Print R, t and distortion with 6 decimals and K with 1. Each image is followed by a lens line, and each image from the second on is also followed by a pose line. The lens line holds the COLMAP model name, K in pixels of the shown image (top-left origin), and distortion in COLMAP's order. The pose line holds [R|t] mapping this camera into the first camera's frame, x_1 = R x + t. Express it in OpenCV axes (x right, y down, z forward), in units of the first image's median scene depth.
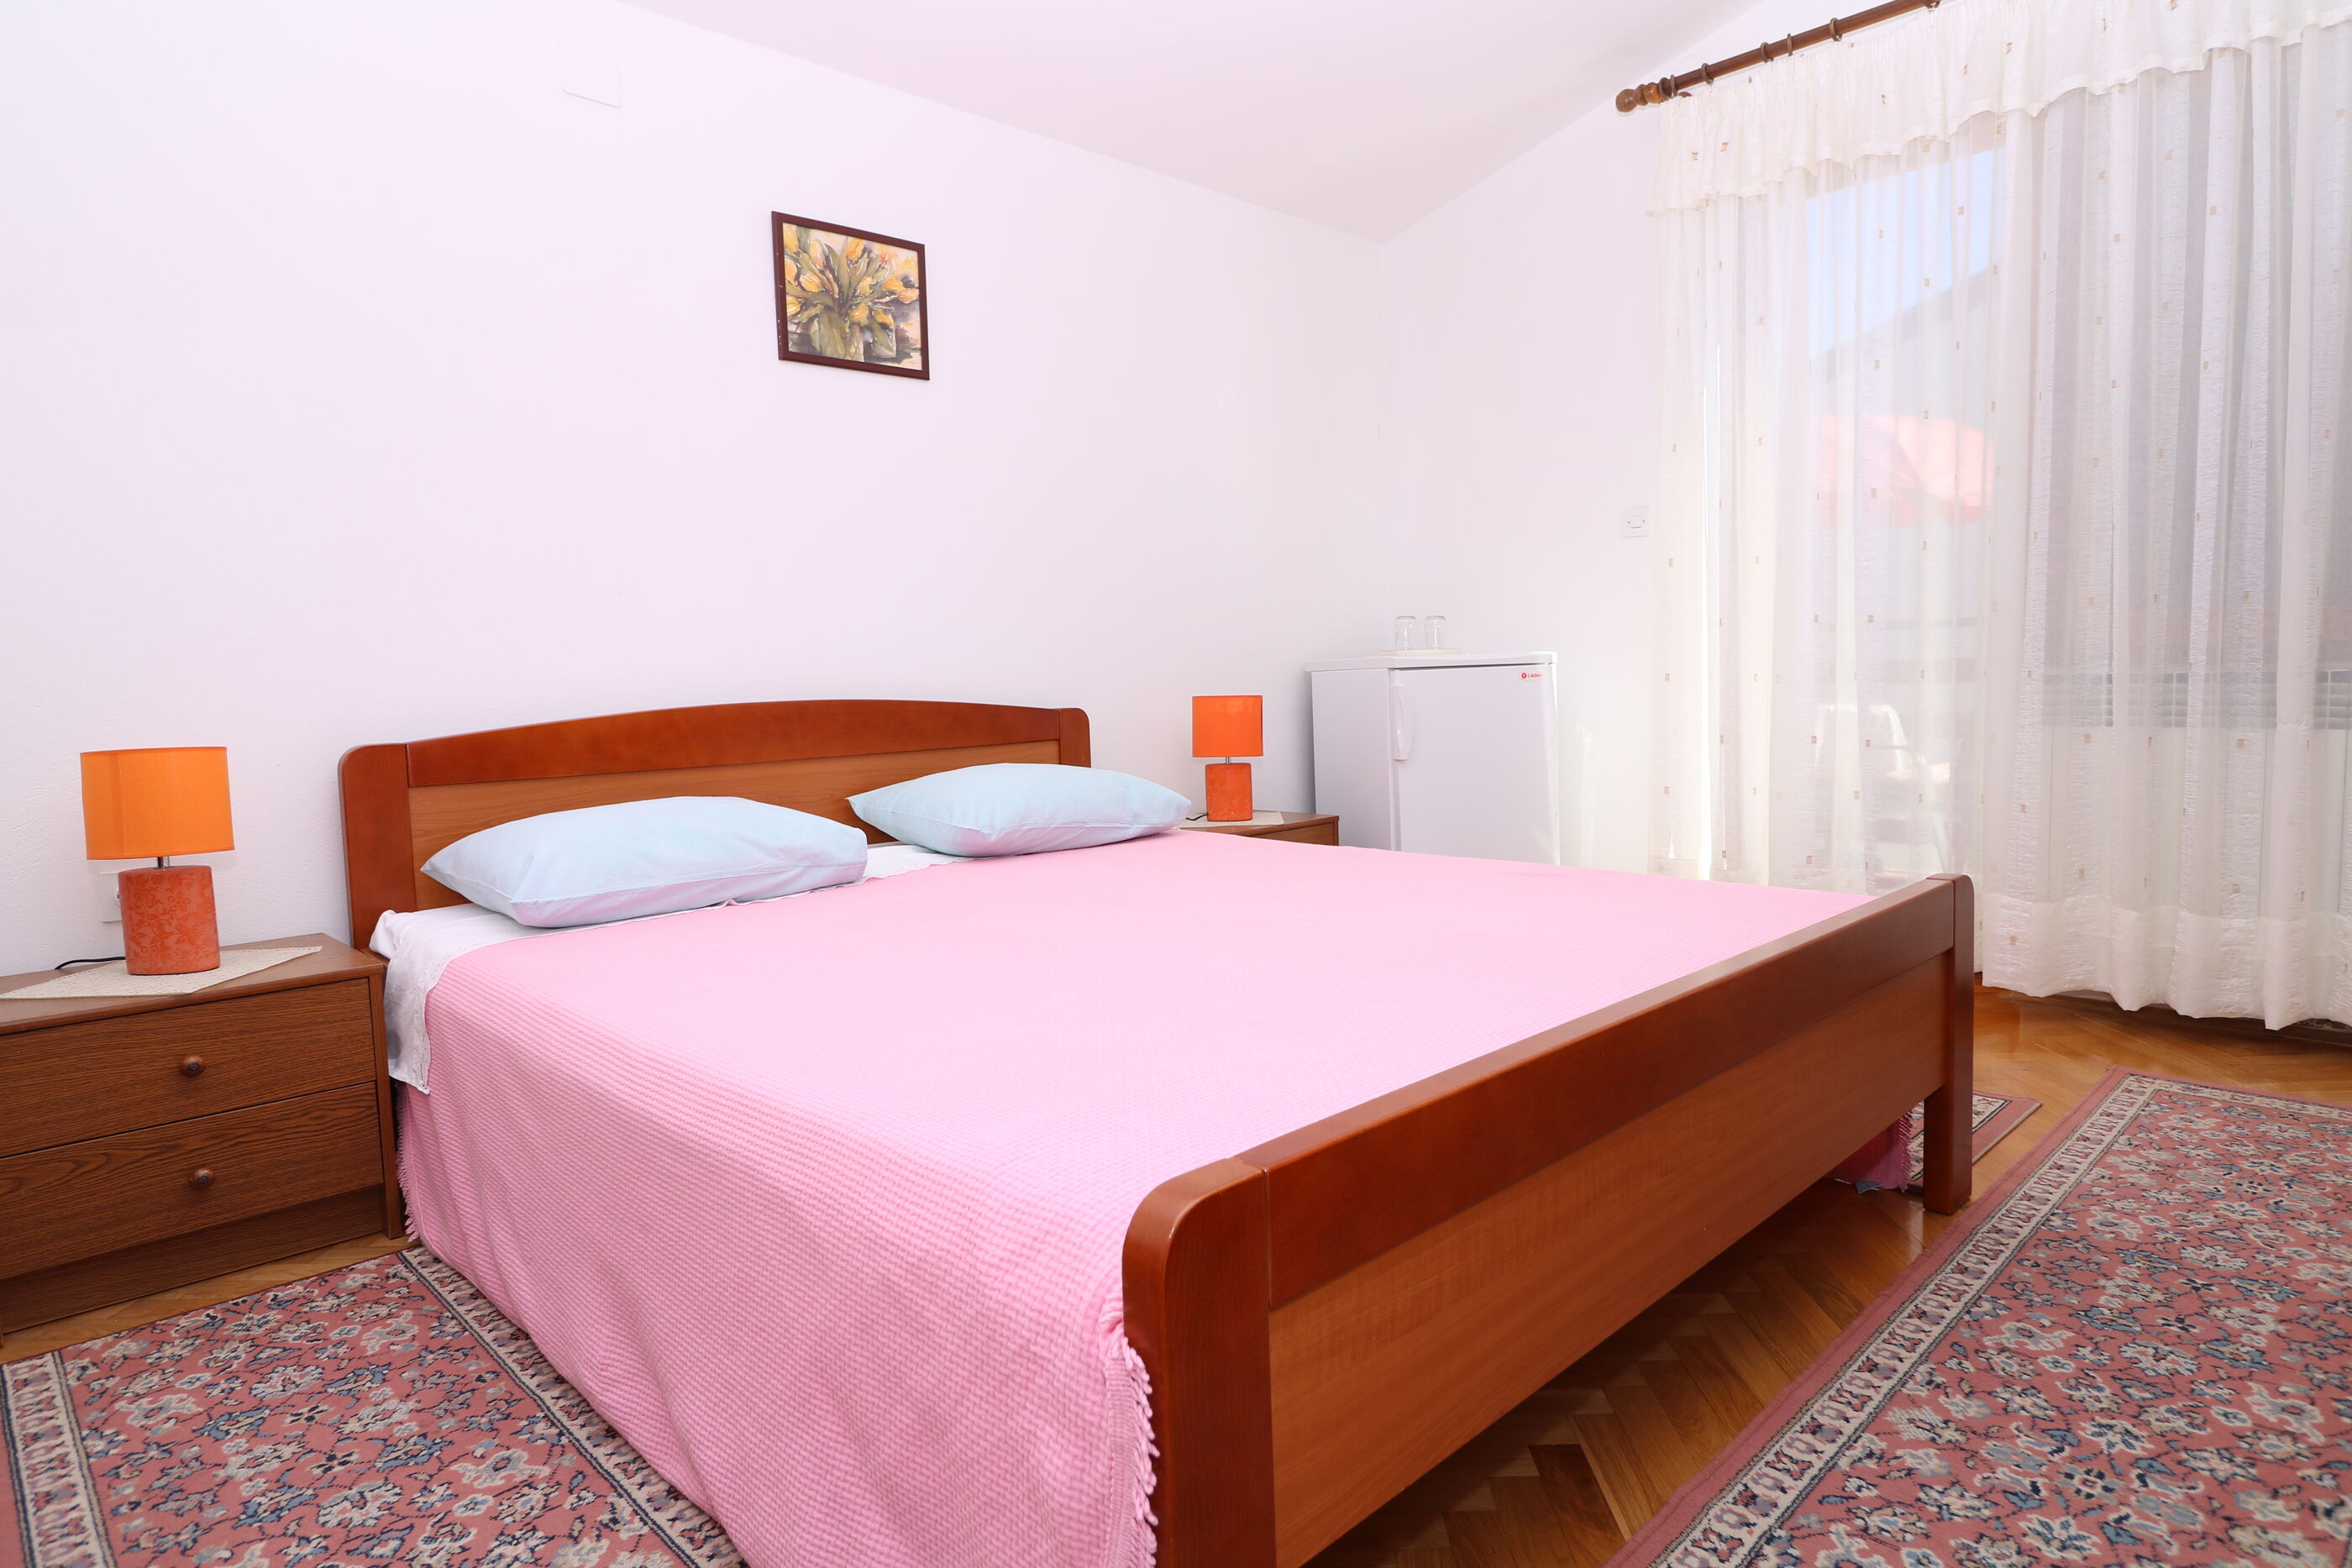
lens RADIAL K [[1315.5, 0, 1198.7], [0, 1315.5, 776.8], [0, 0, 1]] dist [0.002825, -0.009245]
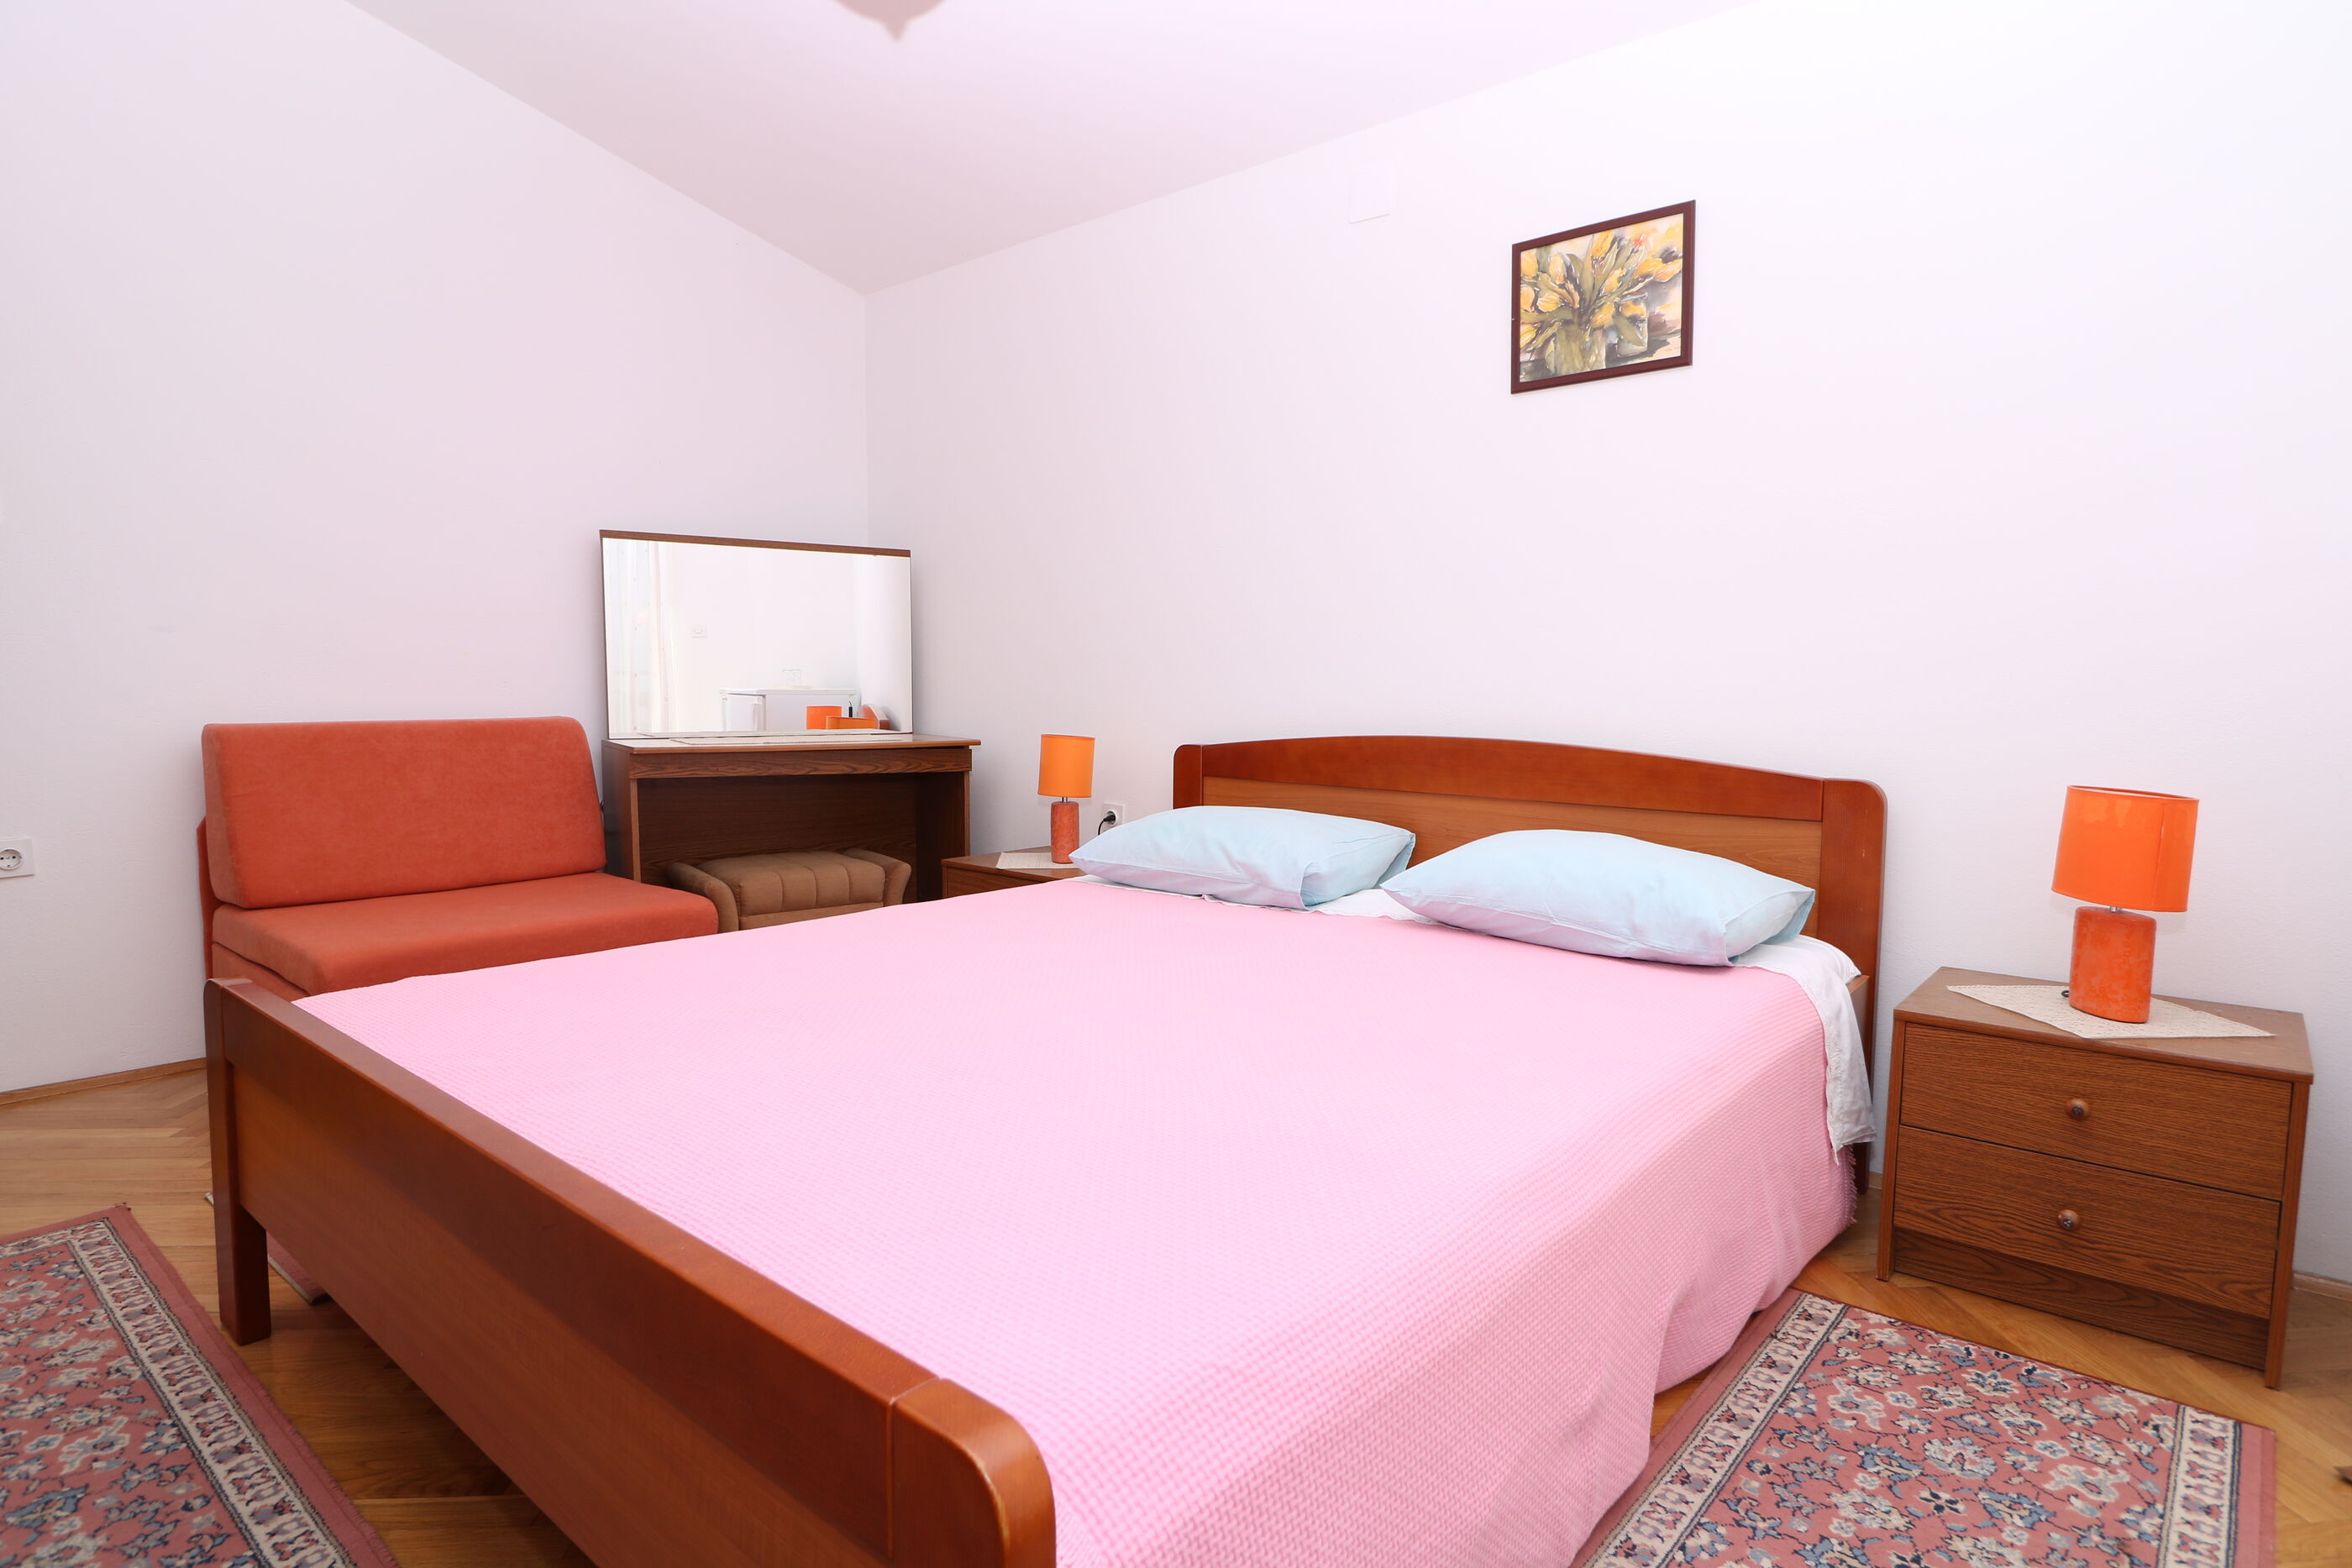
lens RADIAL K [[1251.2, 0, 1194.8], [0, 1251.2, 782.0], [0, 0, 1]] dist [-0.000709, -0.009201]
pose [[0.095330, 0.111601, -0.989170, 0.673754], [-0.093486, 0.990308, 0.102719, -0.110959], [0.991046, 0.082682, 0.104839, 0.746792]]
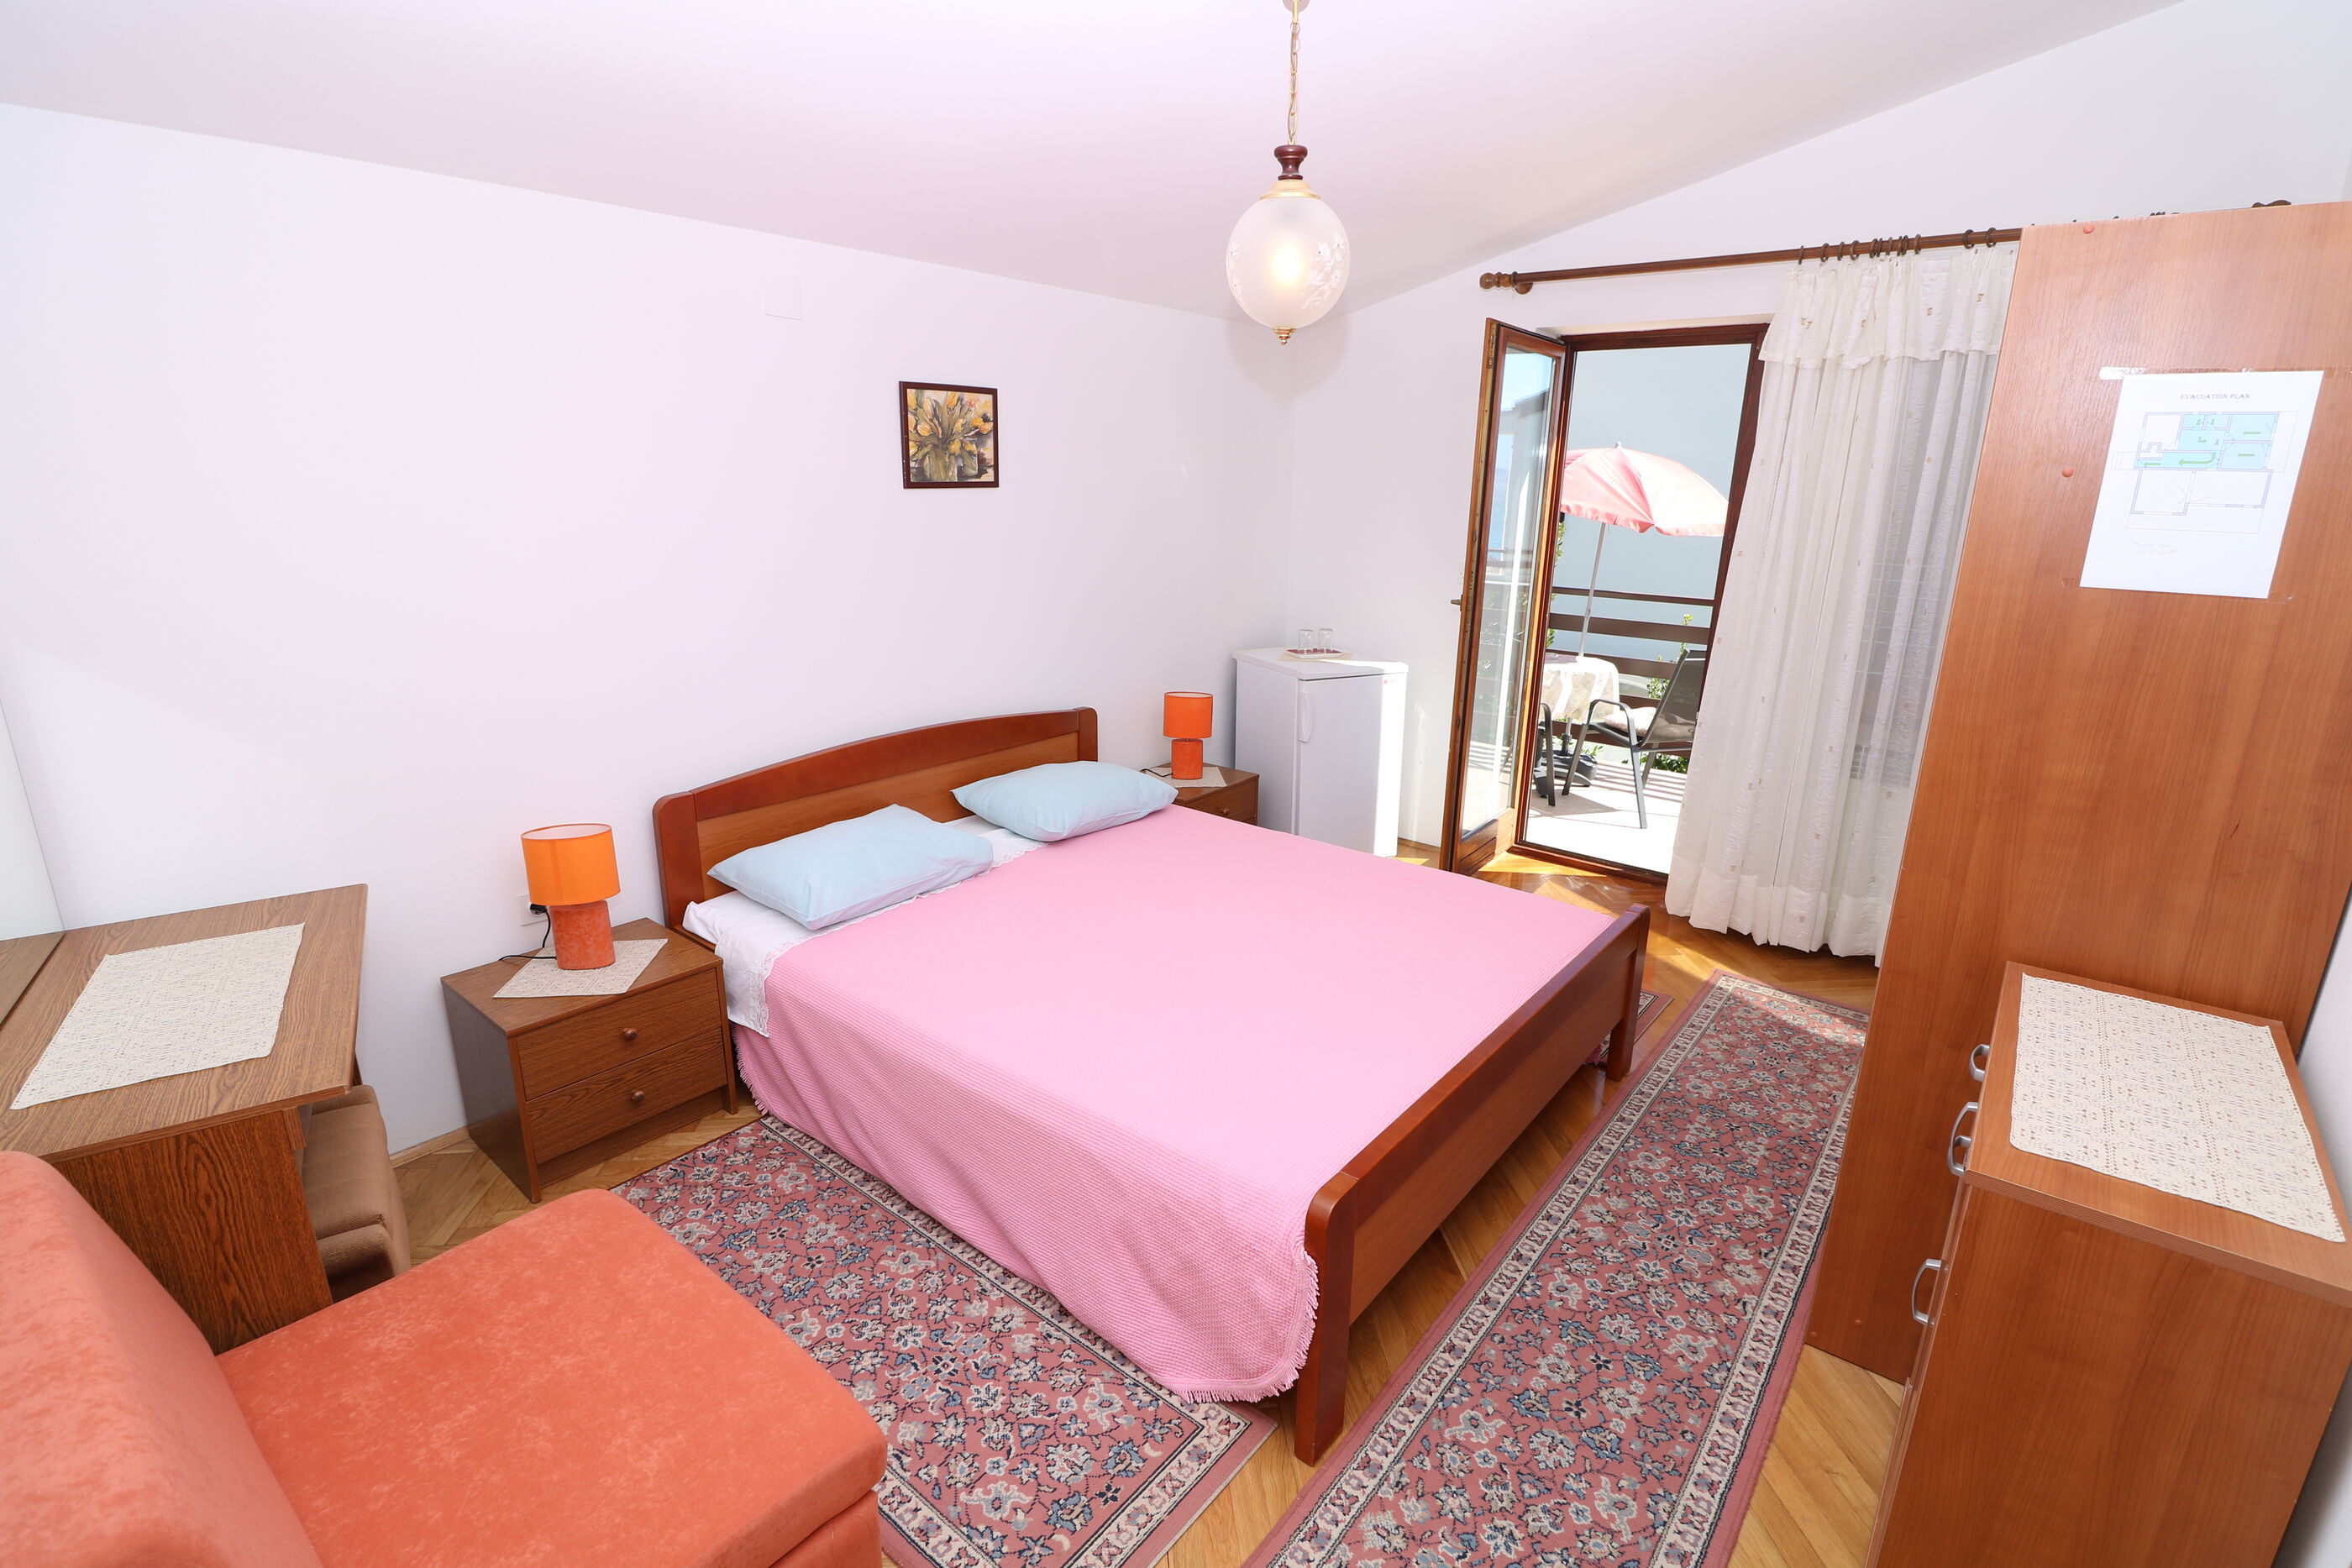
lens RADIAL K [[1085.9, 0, 1197.1], [0, 1085.9, 779.3], [0, 0, 1]] dist [0.001917, -0.011628]
pose [[0.990796, 0.012954, 0.134745, -0.174012], [-0.038345, 0.981496, 0.187602, -0.261748], [-0.129822, -0.191042, 0.972959, -0.252189]]
